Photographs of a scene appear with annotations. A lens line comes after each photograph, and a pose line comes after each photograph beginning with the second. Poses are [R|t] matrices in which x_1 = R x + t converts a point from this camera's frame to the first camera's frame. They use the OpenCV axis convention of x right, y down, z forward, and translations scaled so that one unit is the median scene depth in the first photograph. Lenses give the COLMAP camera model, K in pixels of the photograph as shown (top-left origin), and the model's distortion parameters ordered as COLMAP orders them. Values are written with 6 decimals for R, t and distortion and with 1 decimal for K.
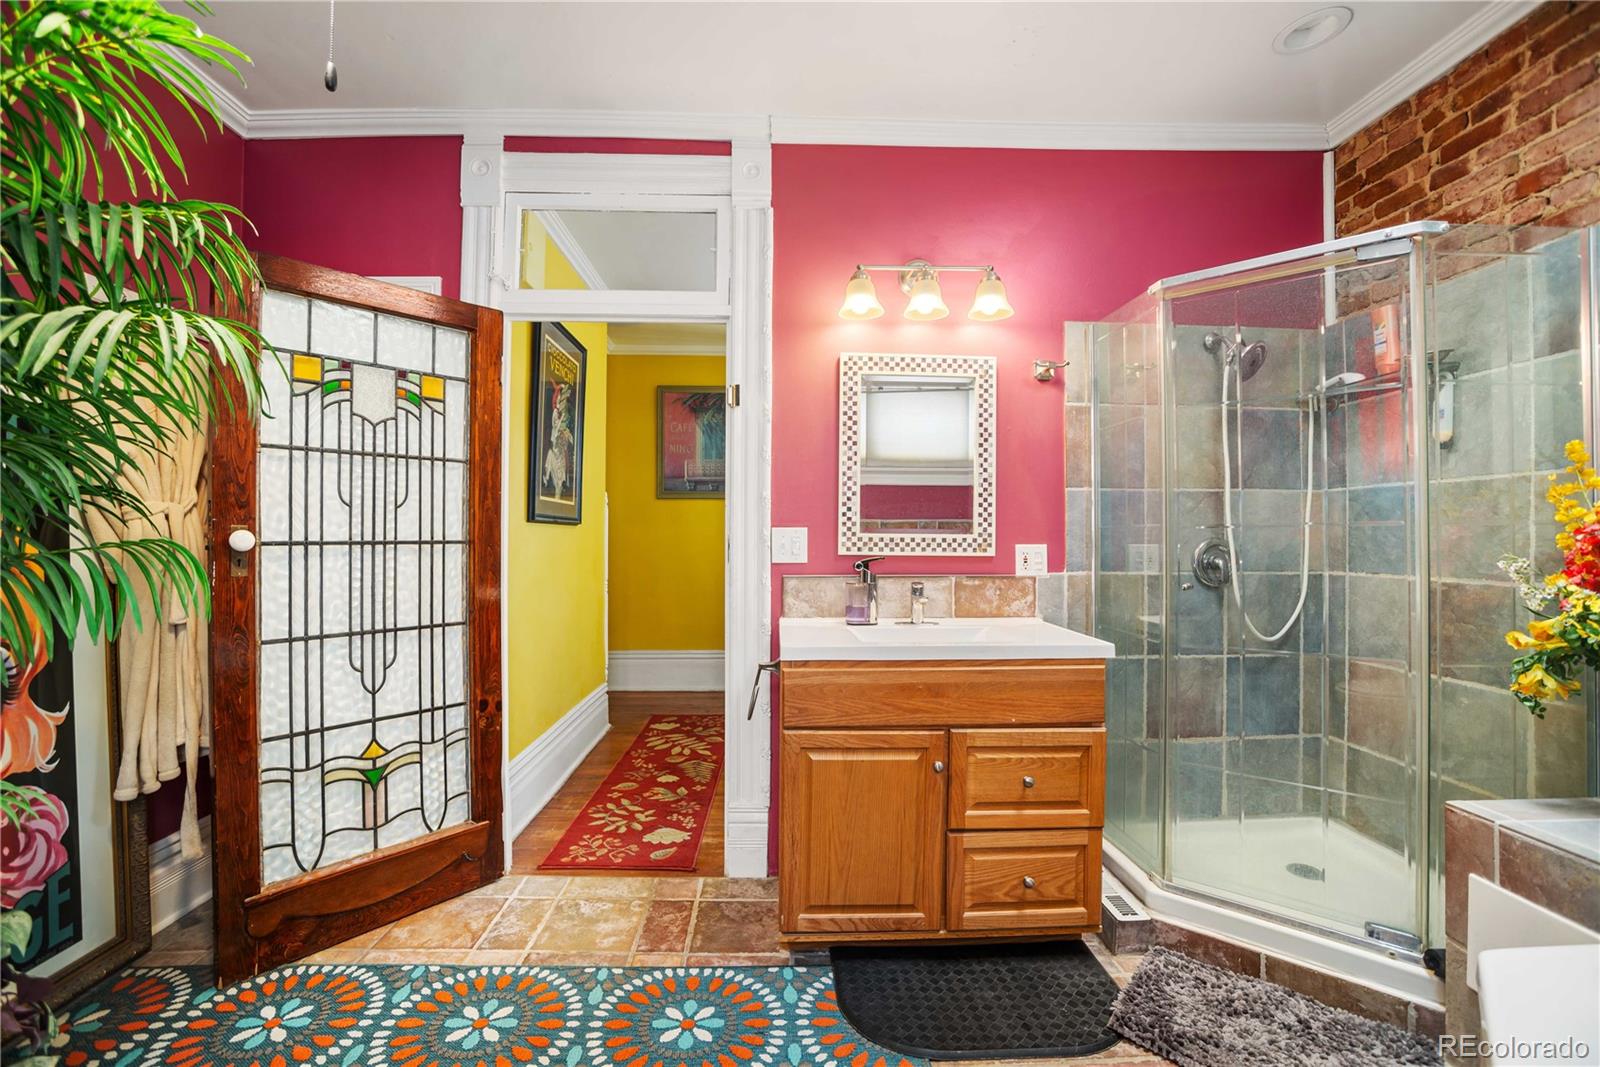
lens RADIAL K [[686.3, 0, 789.2], [0, 686.3, 535.3], [0, 0, 1]] dist [-0.052717, 0.009138]
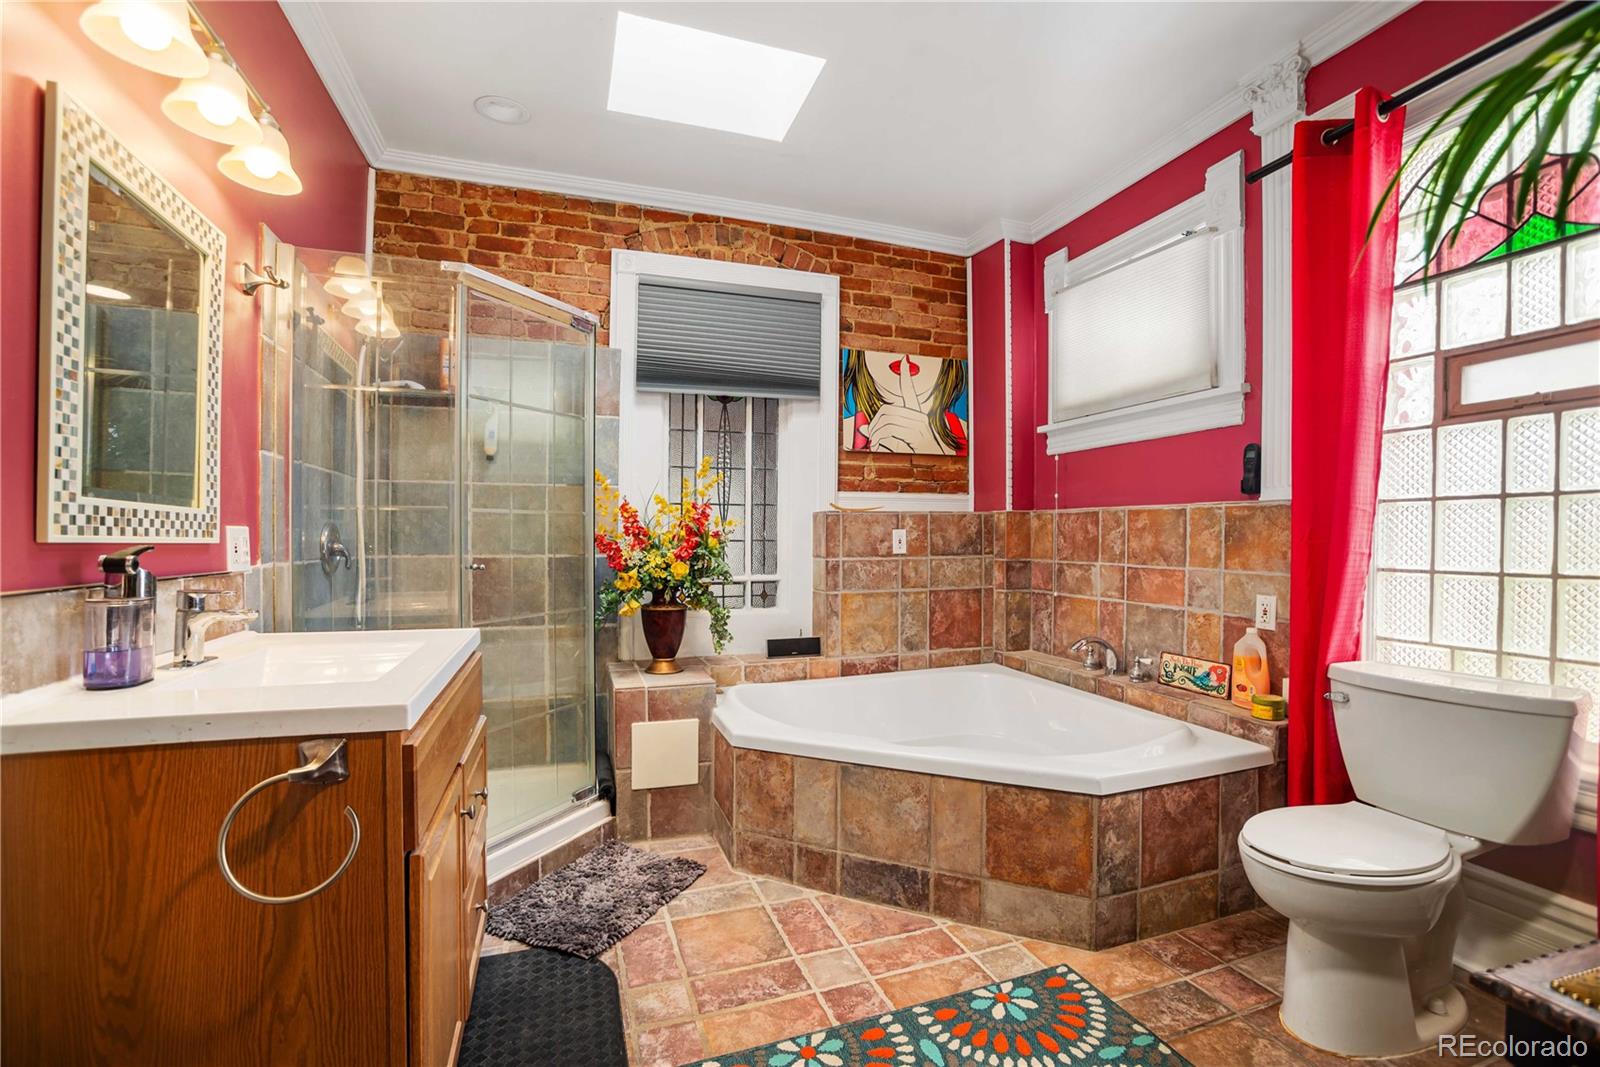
lens RADIAL K [[686.3, 0, 789.3], [0, 686.3, 547.5], [0, 0, 1]] dist [-0.052717, 0.009138]
pose [[-0.283973, -0.016817, 0.958685, -0.454809], [-0.015398, 0.999797, 0.012977, 0.018697], [-0.958709, -0.011077, -0.284174, 0.667288]]
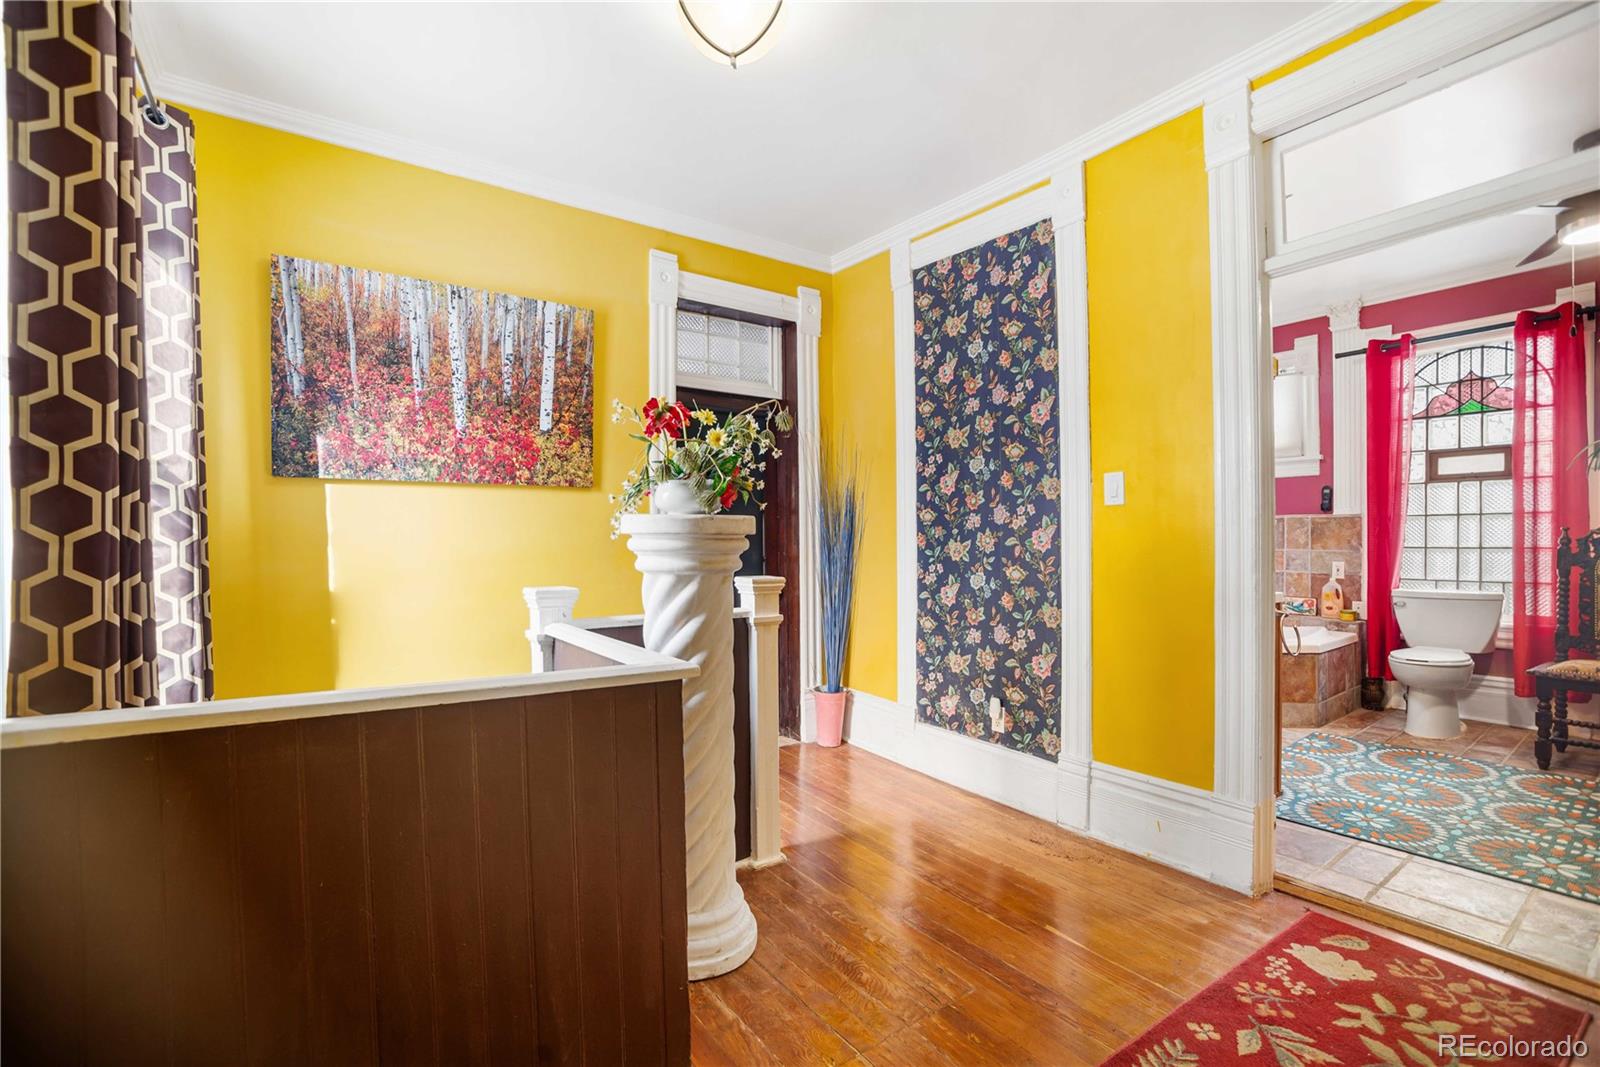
lens RADIAL K [[686.3, 0, 795.4], [0, 686.3, 539.3], [0, 0, 1]] dist [-0.052717, 0.009138]
pose [[-0.541366, -0.002244, 0.840784, -0.492817], [-0.013832, 0.999885, -0.006237, 0.057221], [-0.840674, -0.015006, -0.541334, 2.038203]]
